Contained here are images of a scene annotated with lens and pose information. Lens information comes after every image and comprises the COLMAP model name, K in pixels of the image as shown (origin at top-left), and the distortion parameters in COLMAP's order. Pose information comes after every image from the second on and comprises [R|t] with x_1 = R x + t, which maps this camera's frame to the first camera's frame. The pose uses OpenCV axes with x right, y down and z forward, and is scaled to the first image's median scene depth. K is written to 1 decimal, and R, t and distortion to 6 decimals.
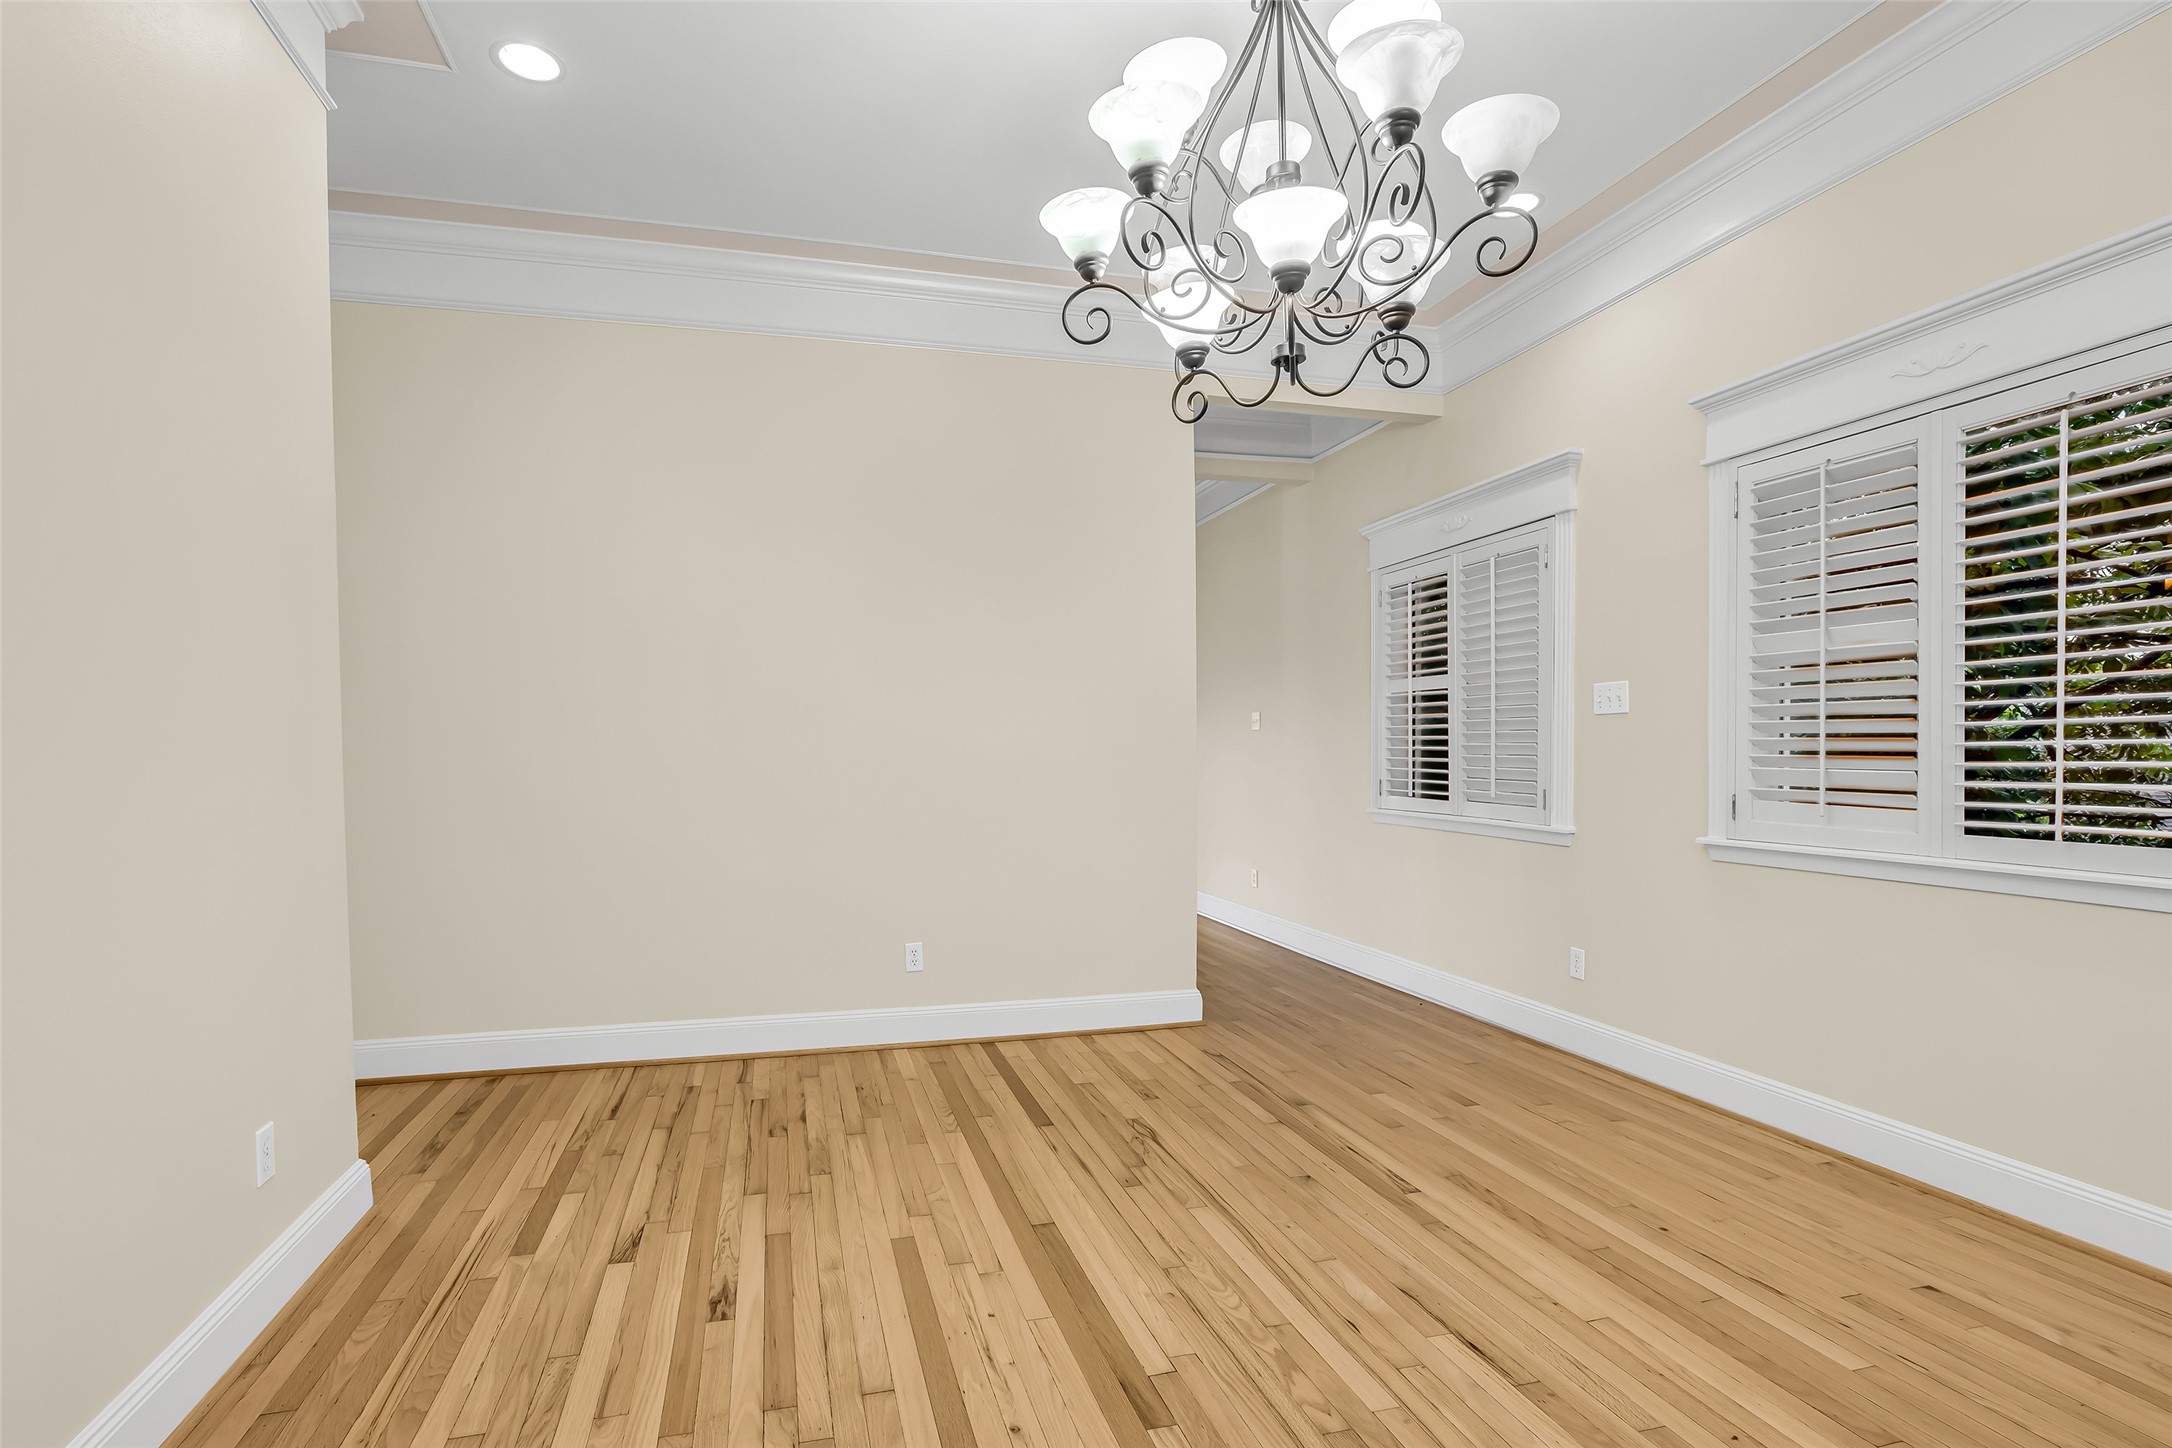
lens RADIAL K [[1027.9, 0, 1041.9], [0, 1027.9, 779.3], [0, 0, 1]] dist [-0.017276, 0.003818]
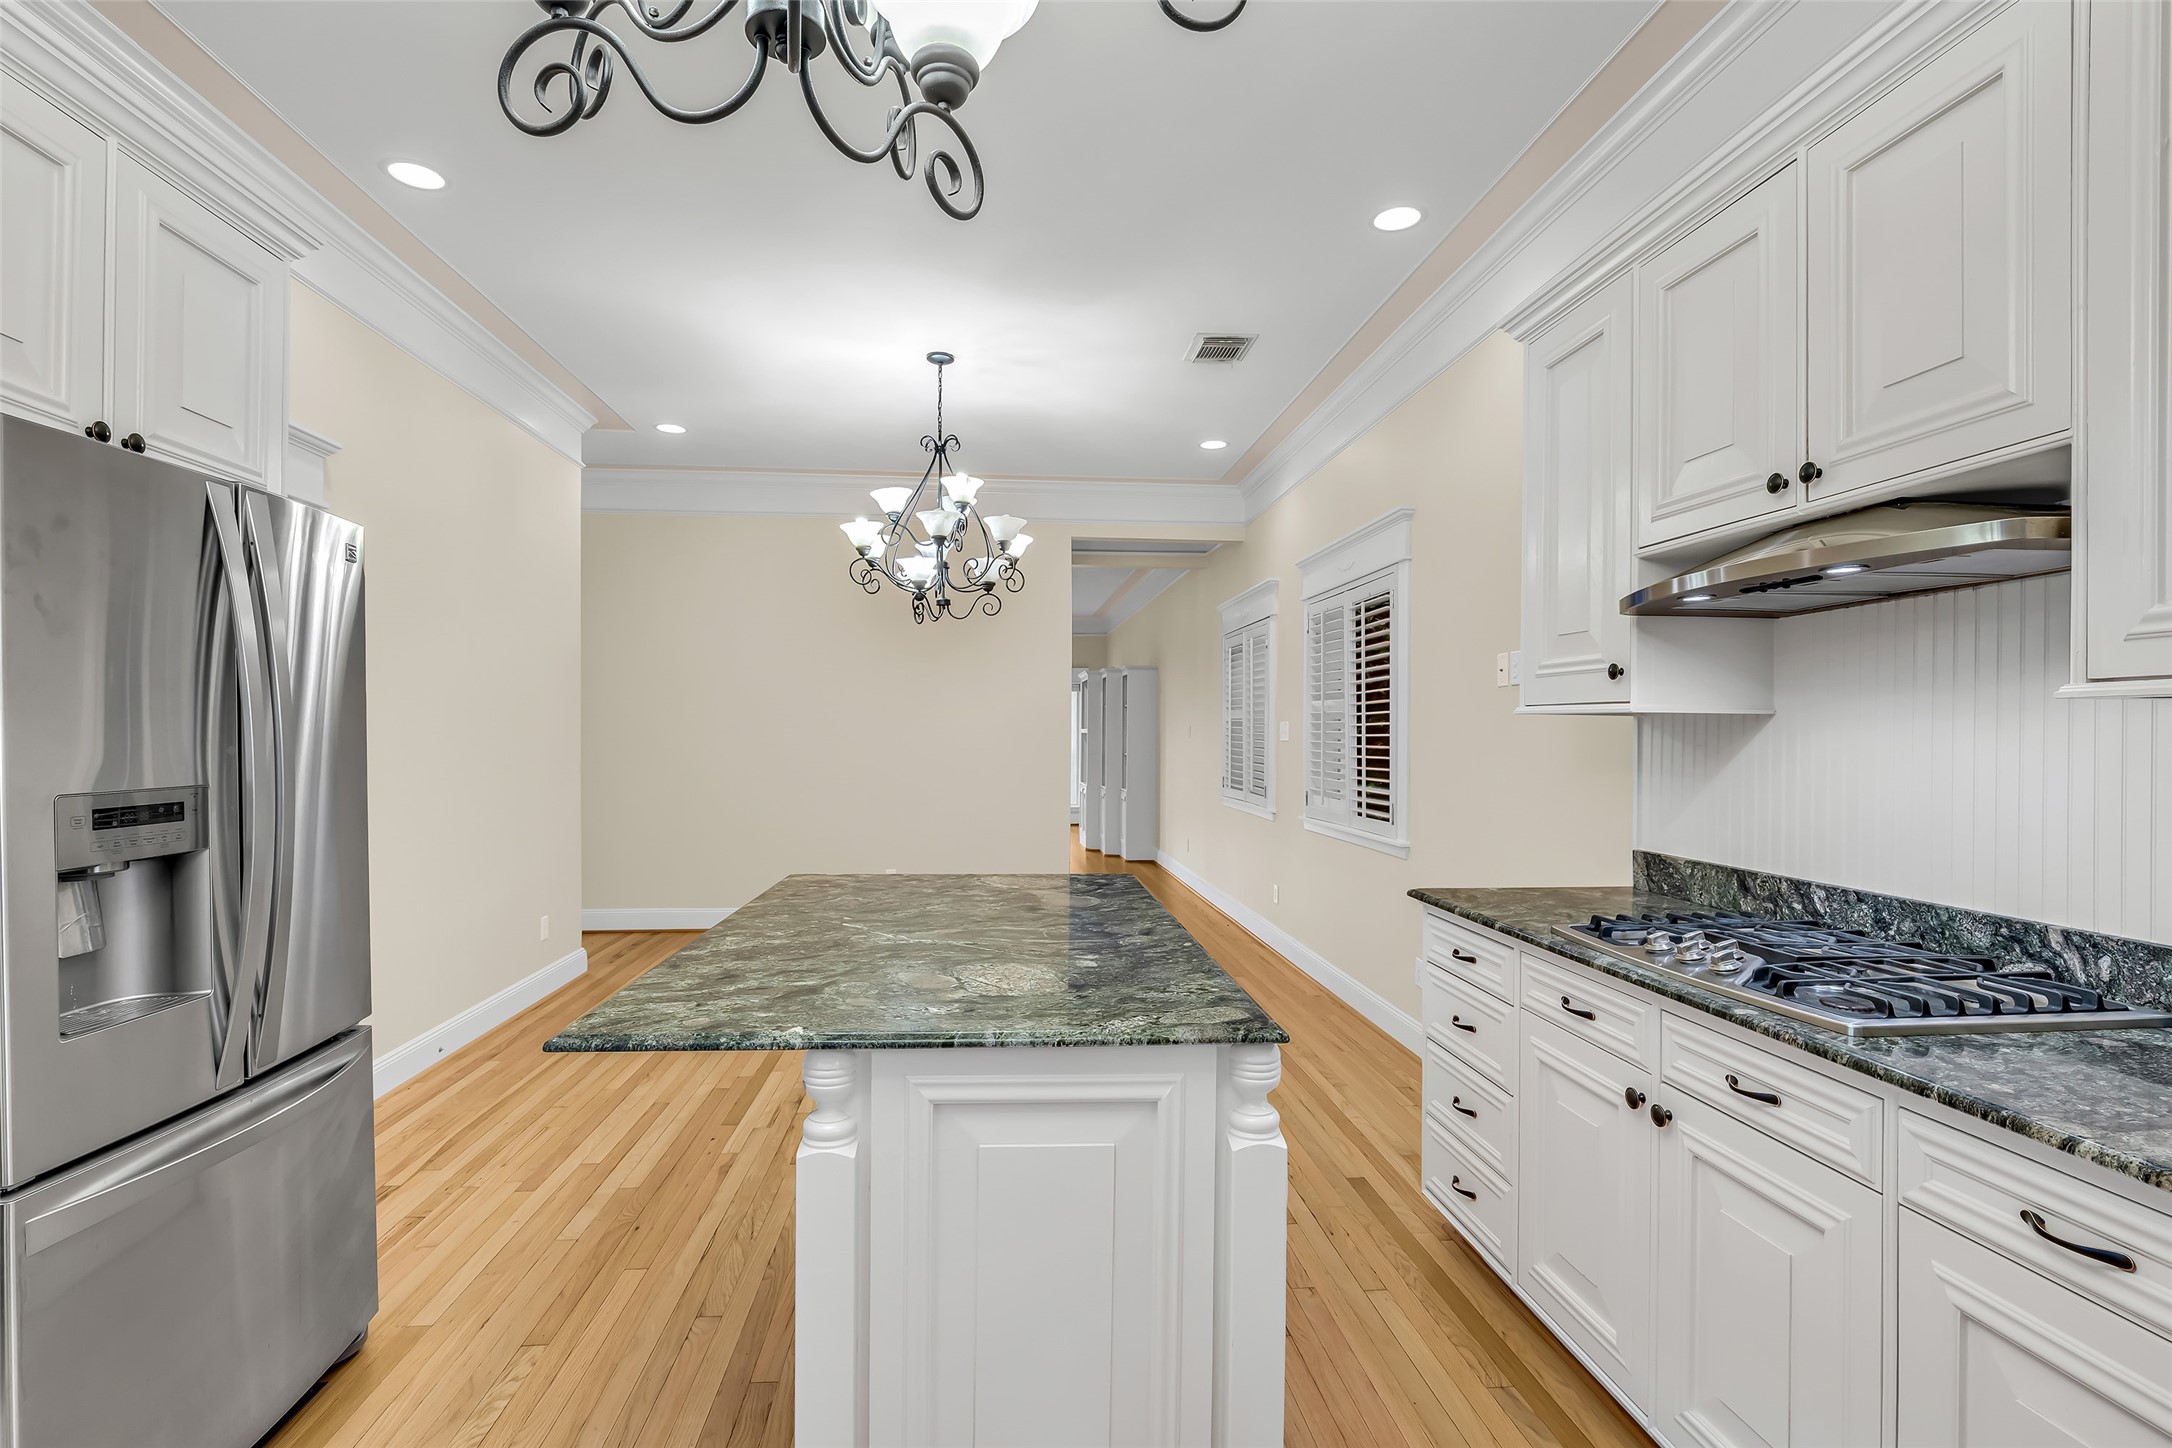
lens RADIAL K [[1027.9, 0, 1070.9], [0, 1027.9, 725.0], [0, 0, 1]] dist [-0.017276, 0.003818]
pose [[0.986026, 0.007772, -0.166410, 0.639388], [-0.013450, 0.999364, -0.033017, -0.038768], [0.166048, 0.034793, 0.985504, -0.886773]]
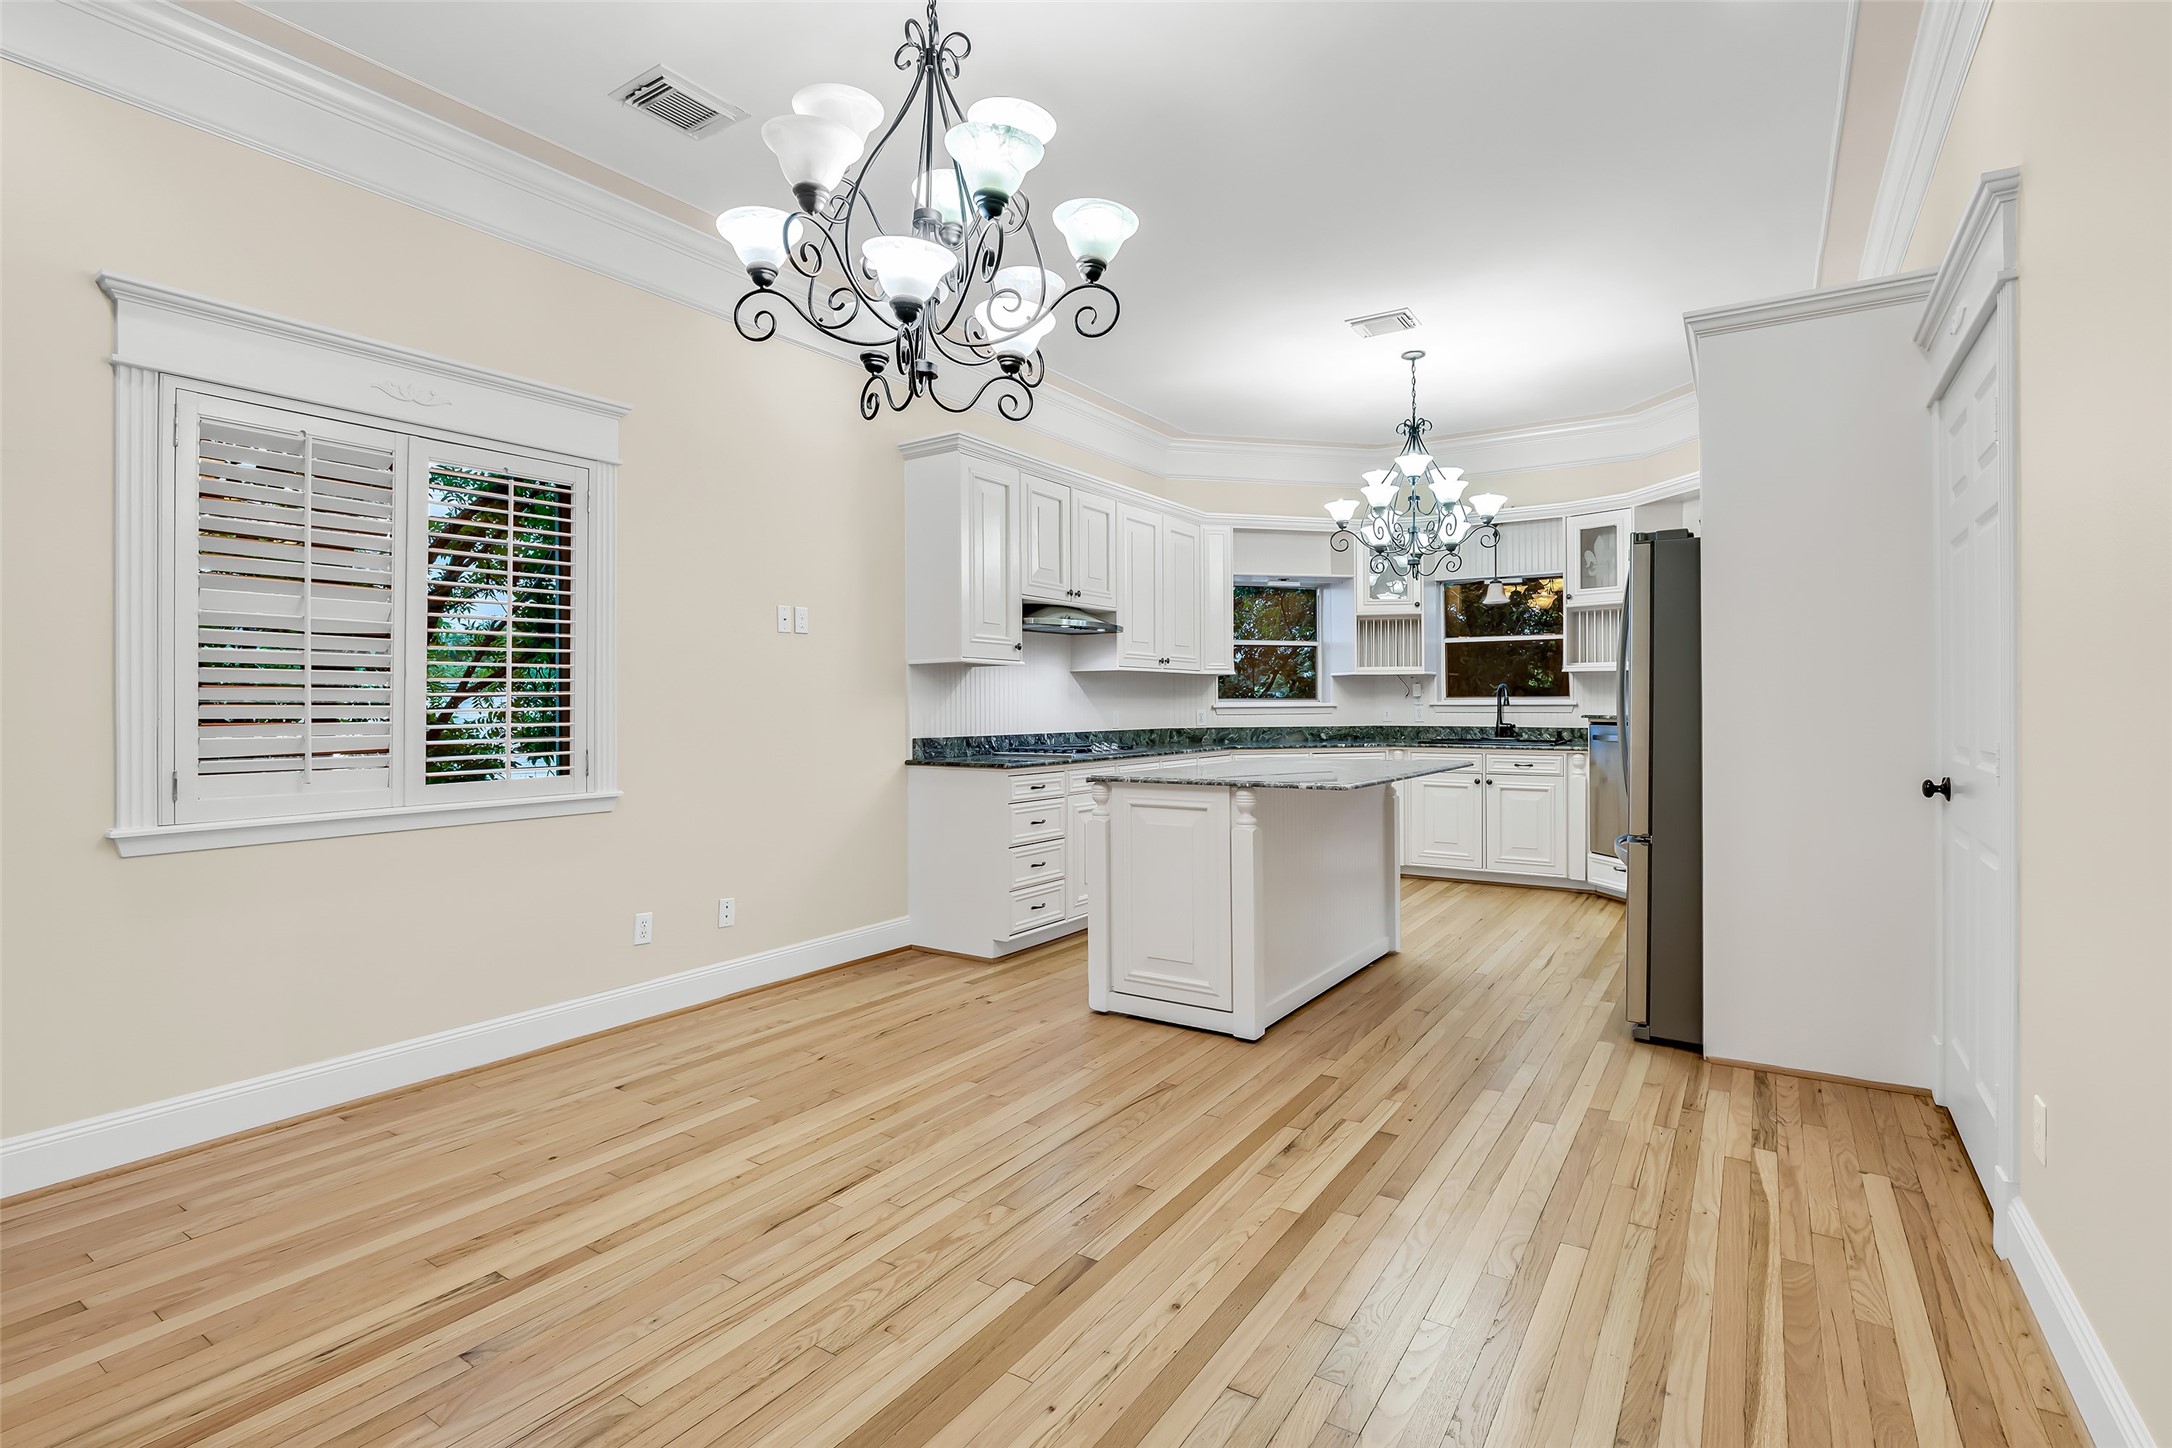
lens RADIAL K [[1027.9, 0, 1092.3], [0, 1027.9, 698.5], [0, 0, 1]] dist [-0.017276, 0.003818]
pose [[-0.670590, 0.015748, 0.741661, -0.503615], [0.029770, 0.999541, 0.005693, -0.028875], [-0.741231, 0.025897, -0.670751, 1.118411]]
